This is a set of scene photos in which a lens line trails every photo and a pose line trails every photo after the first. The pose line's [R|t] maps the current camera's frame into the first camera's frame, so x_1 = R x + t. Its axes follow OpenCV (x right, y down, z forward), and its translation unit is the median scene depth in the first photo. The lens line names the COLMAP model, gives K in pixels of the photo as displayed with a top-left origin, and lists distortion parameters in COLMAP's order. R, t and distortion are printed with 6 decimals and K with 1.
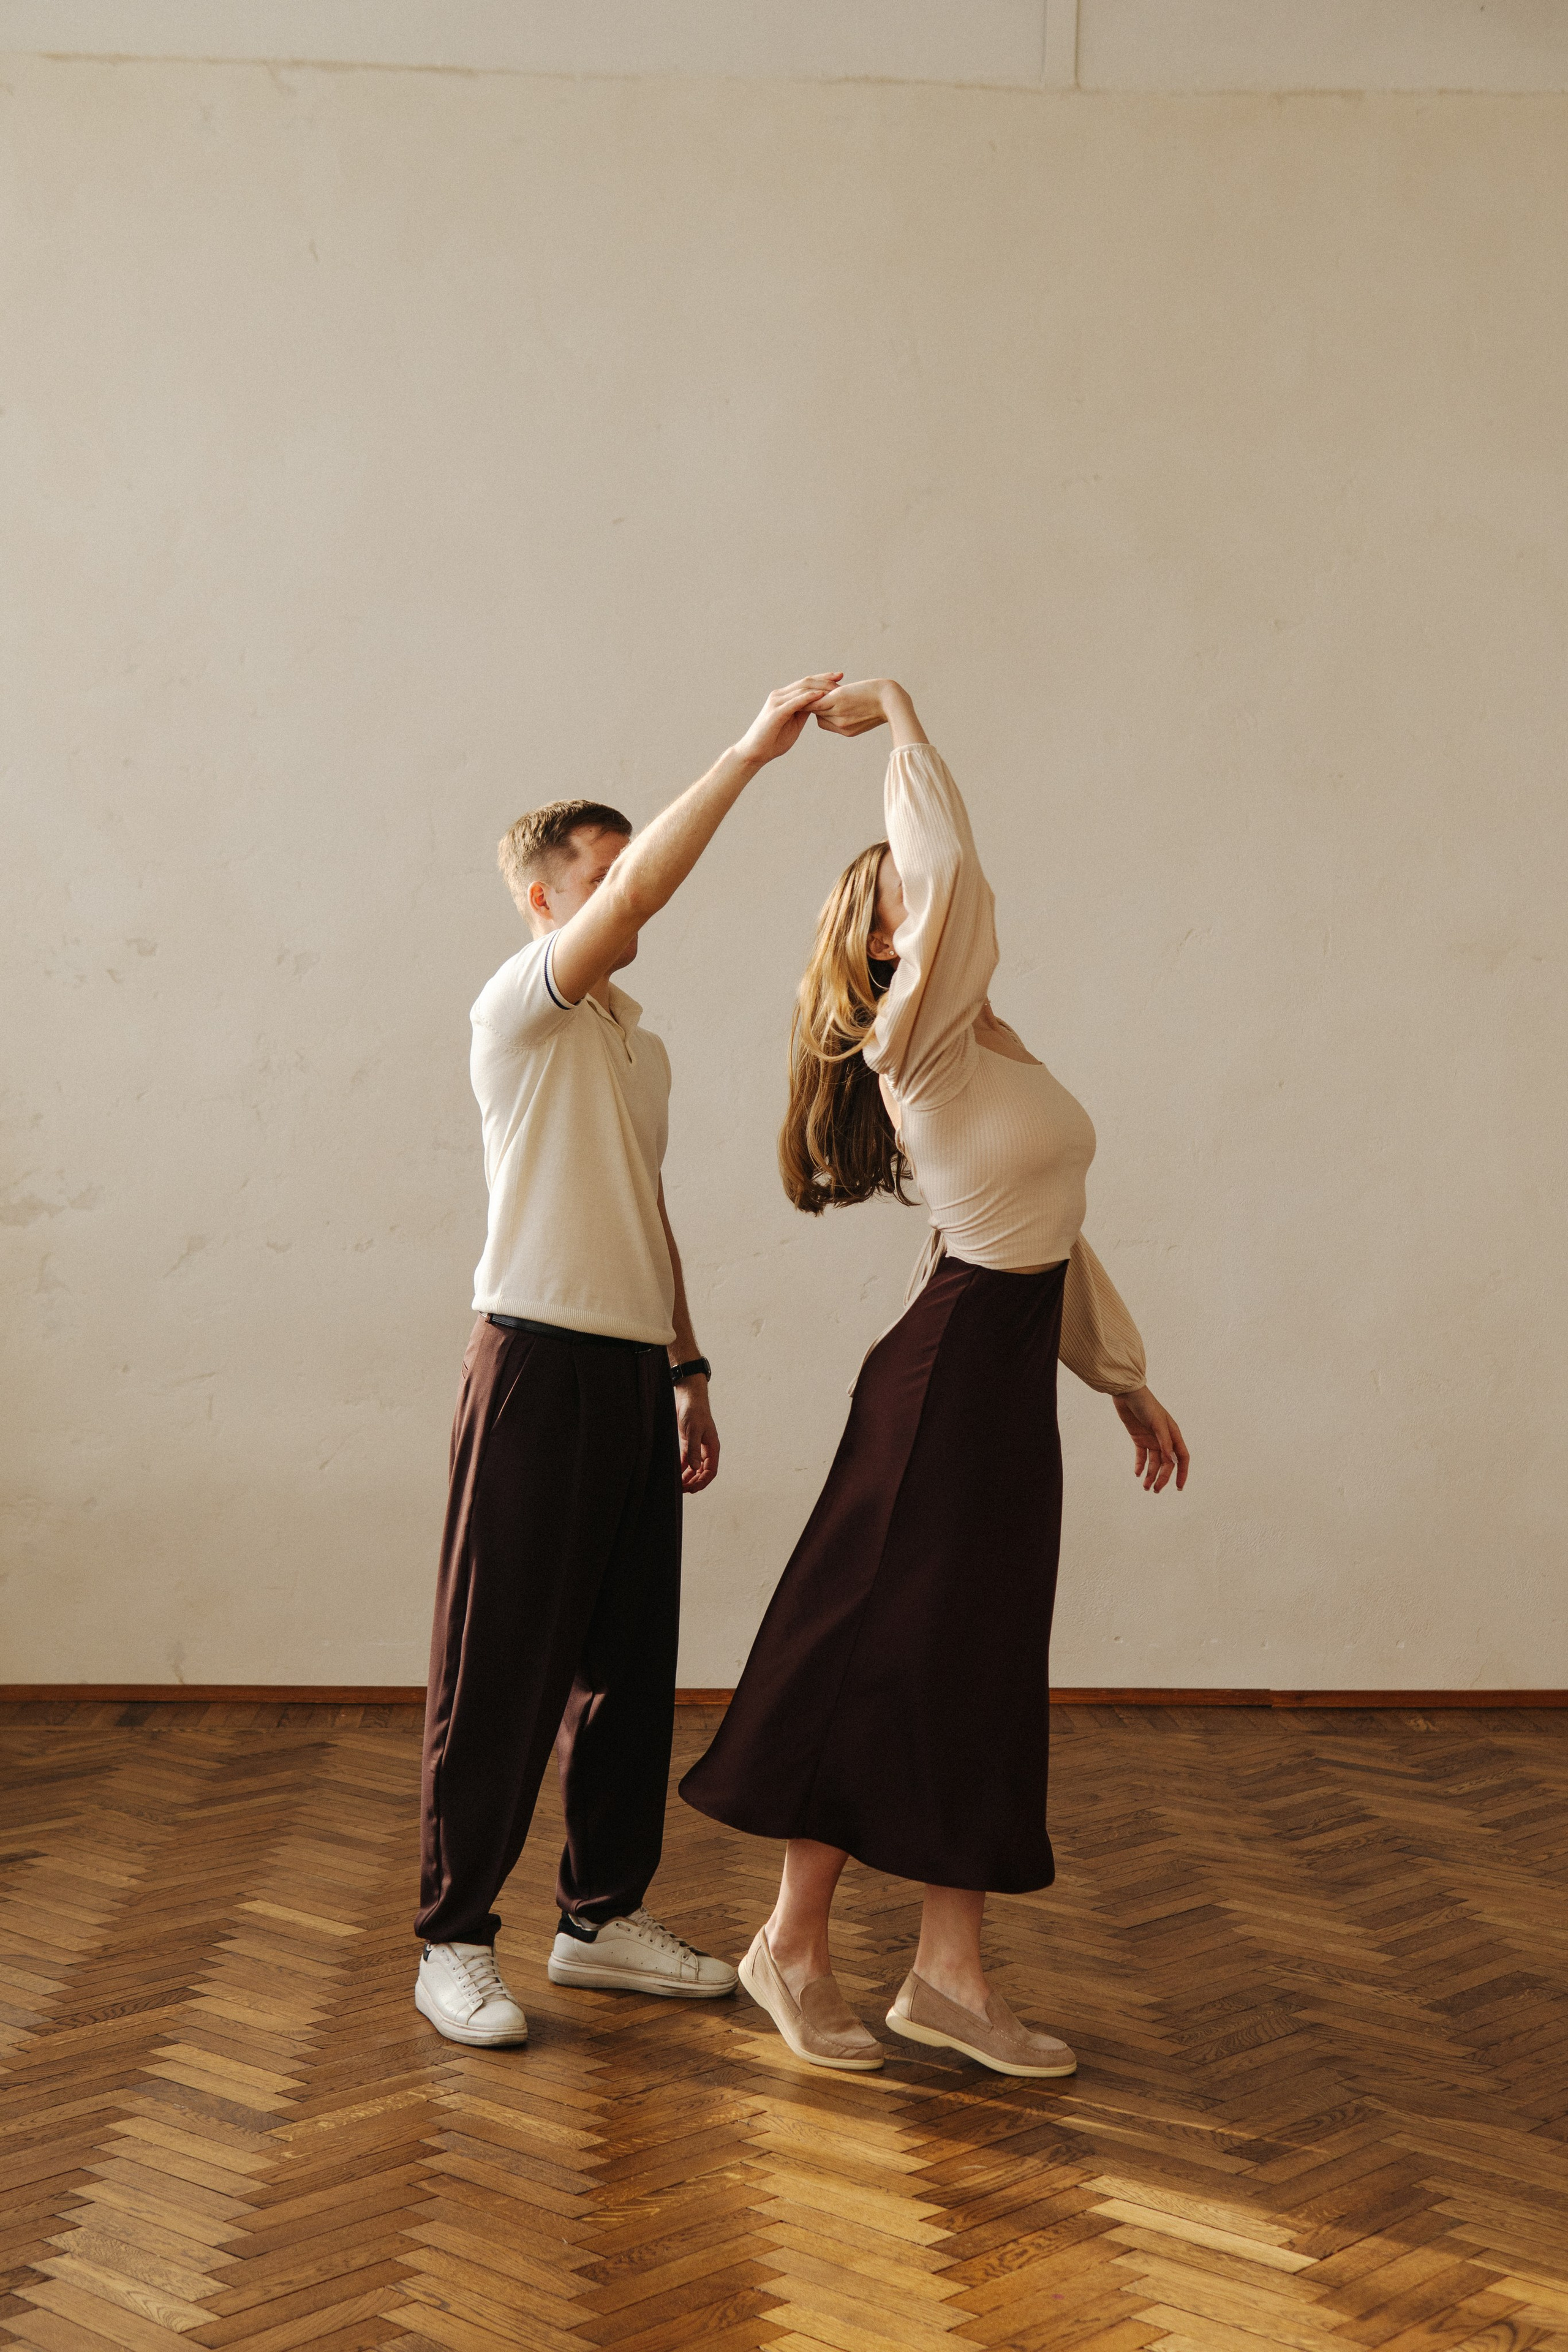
lens RADIAL K [[3090.3, 0, 784.0], [0, 3090.3, 1176.0], [0, 0, 1]] dist [-0.012108, 0.237277]
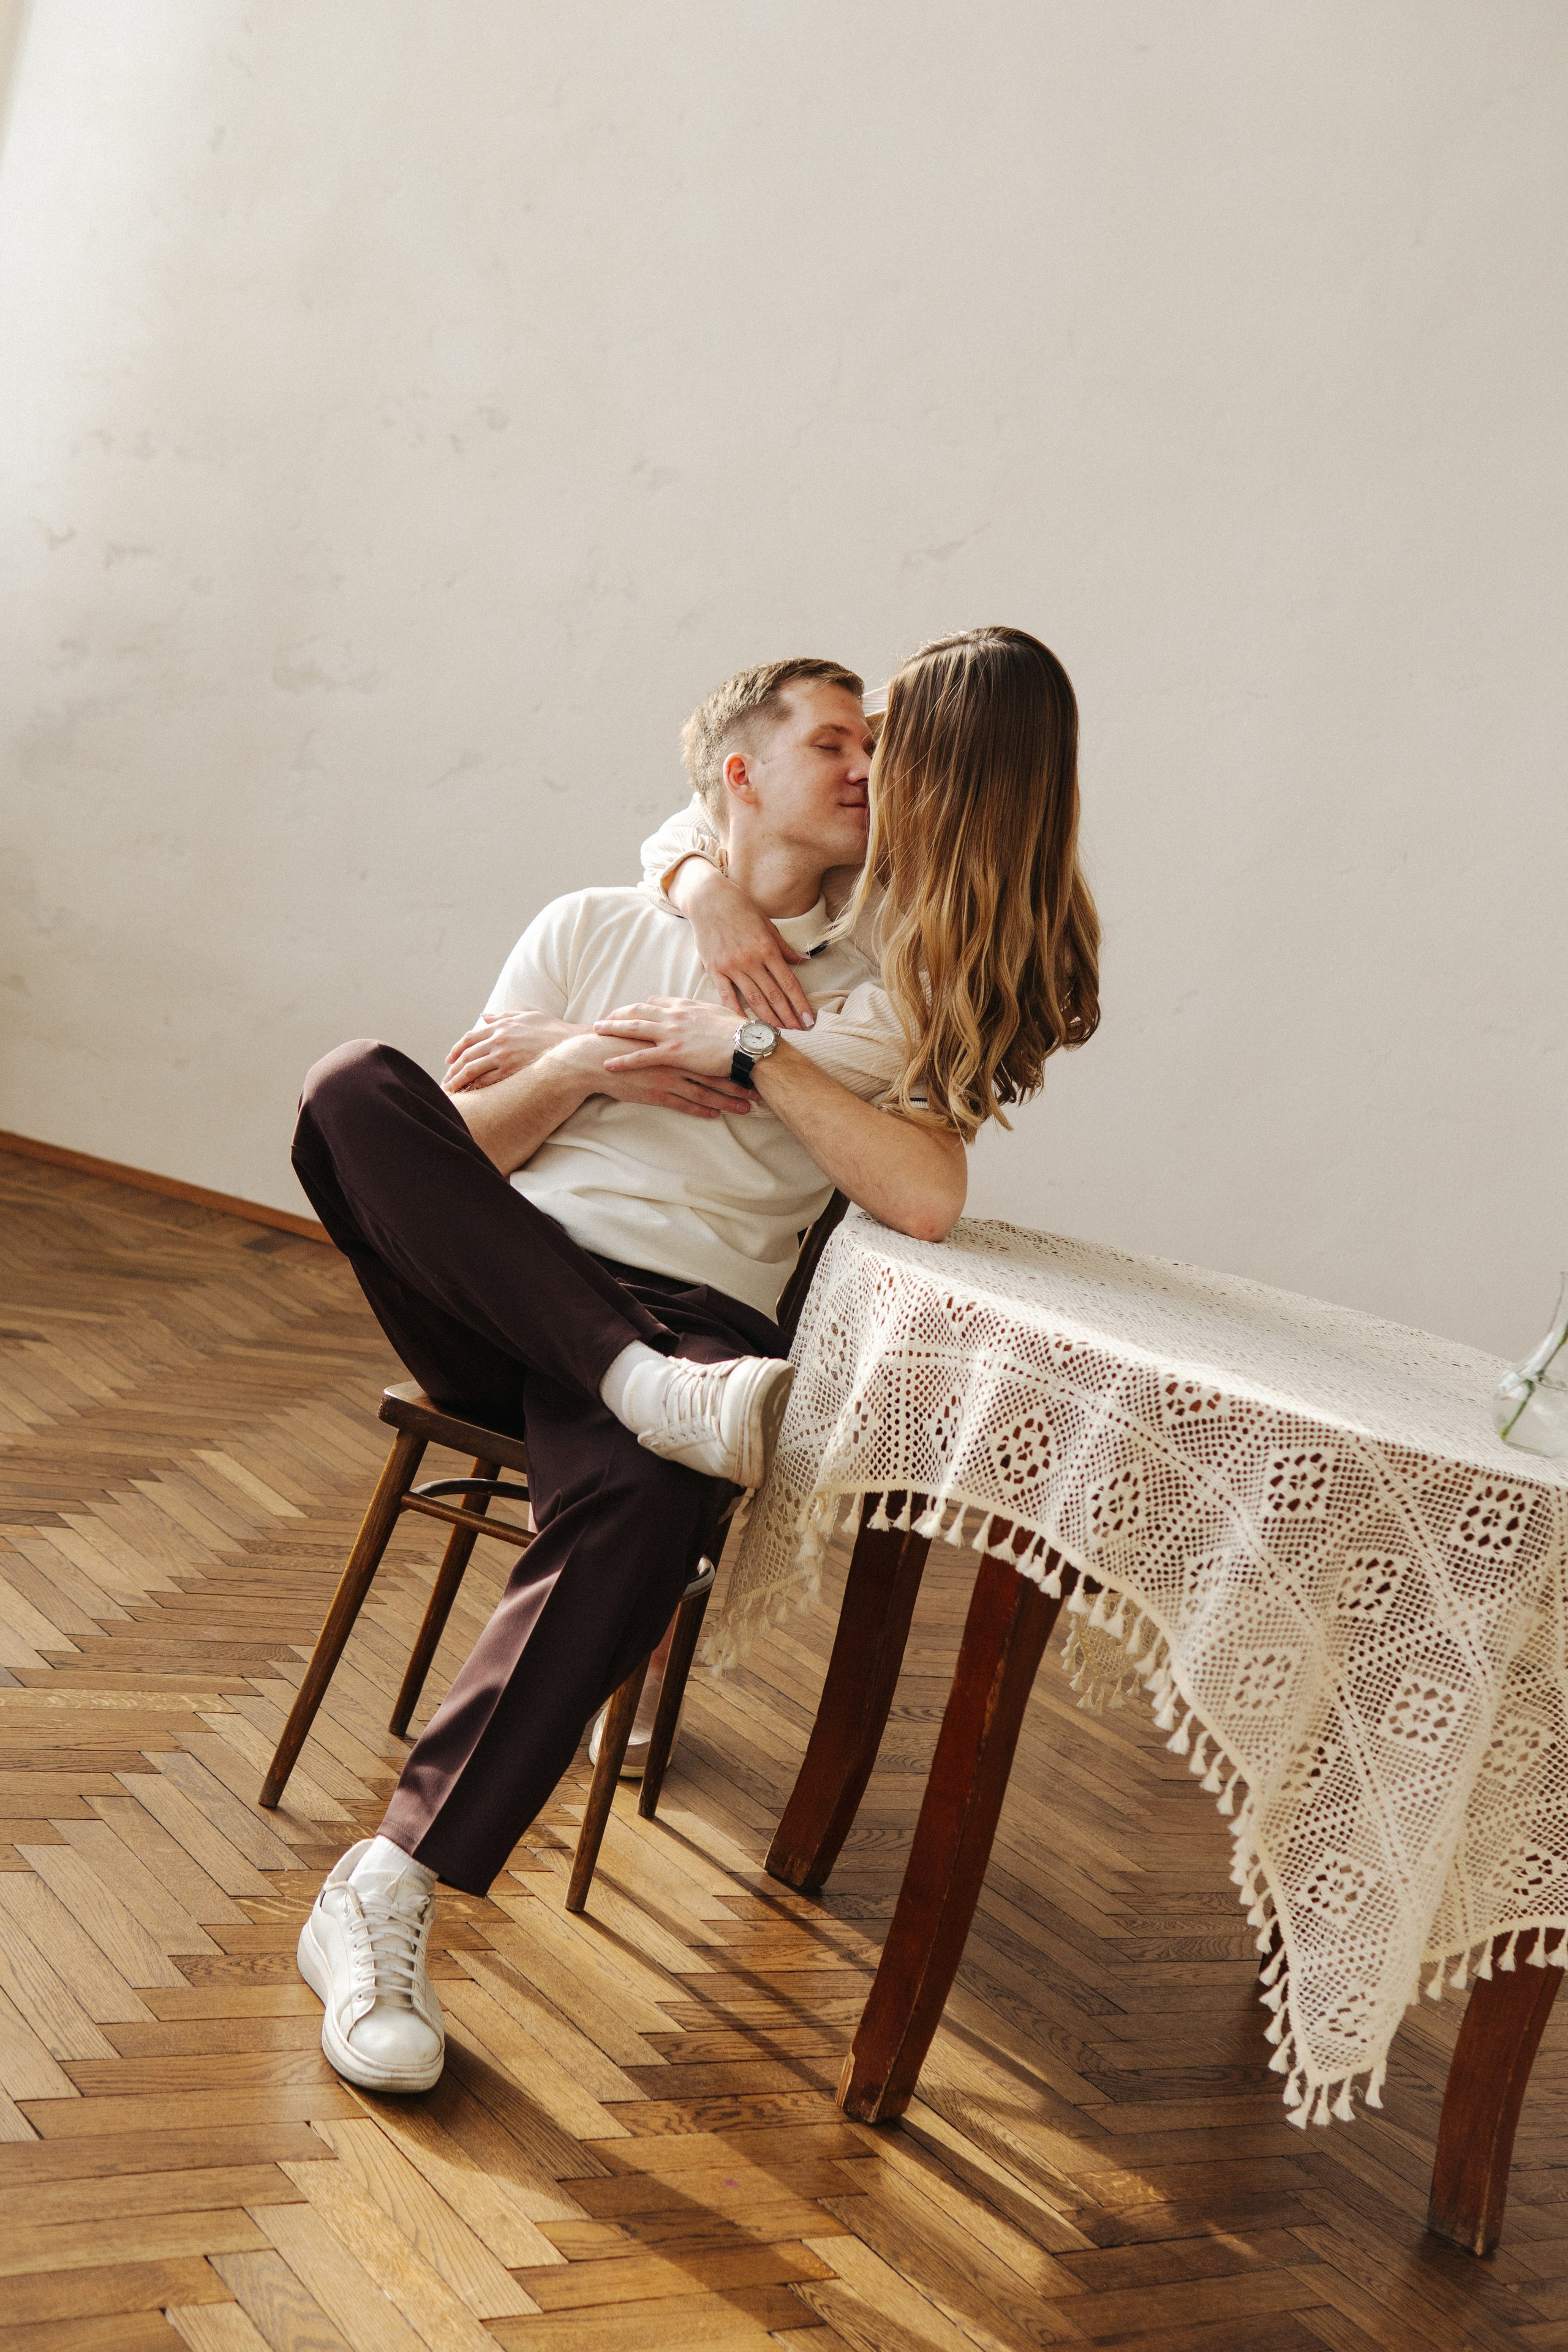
lens RADIAL K [[3093.9, 0, 784.0], [0, 3093.9, 1176.0], [0, 0, 1]] dist [-0.017351, 0.275790]
pose [[0.948933, 0.267772, -0.166808, 0.105730], [-0.252256, 0.961555, 0.108527, 0.023676], [0.189456, -0.060906, 0.979998, 0.175508]]
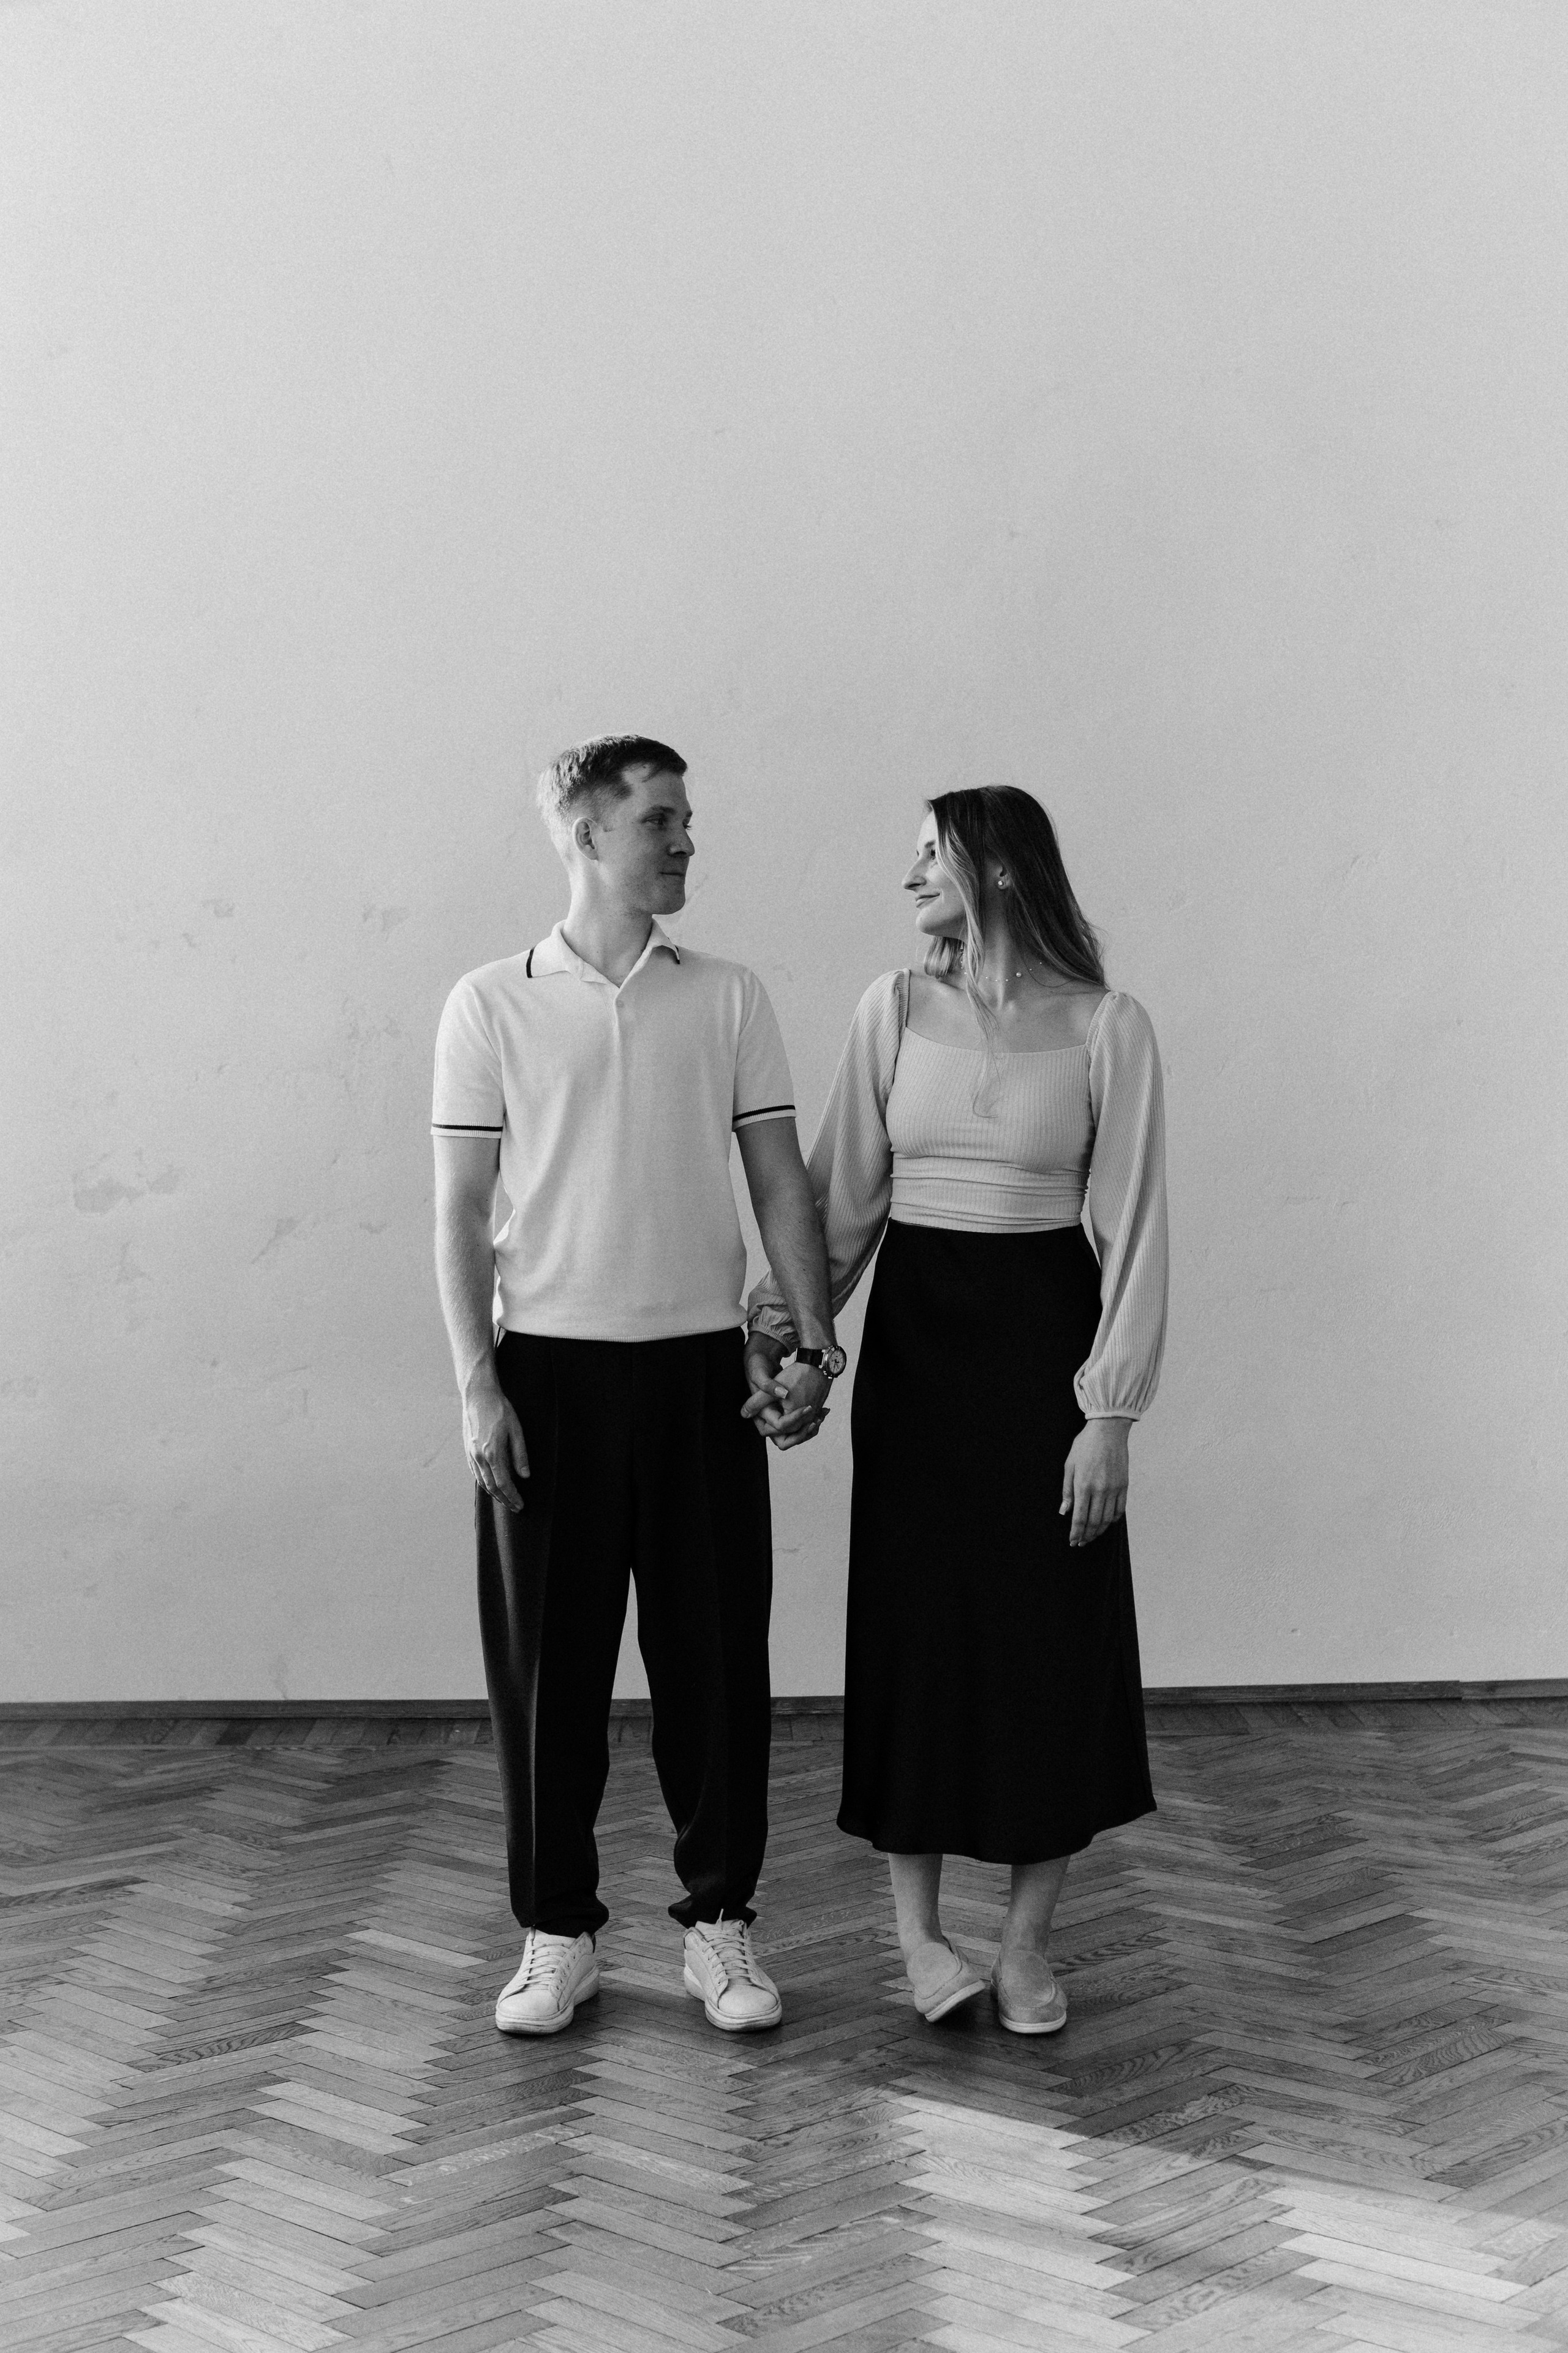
lens RADIAL K [[3284.9, 0, 784.0], [0, 3284.9, 1176.5], [0, 0, 1]] dist [-0.173964, -0.135354]
pose [[0.998832, -0.026003, -0.040719, -0.000889], [0.026311, 0.999629, 0.007055, 0.005307], [0.040520, -0.008118, 0.999146, 0.036925]]
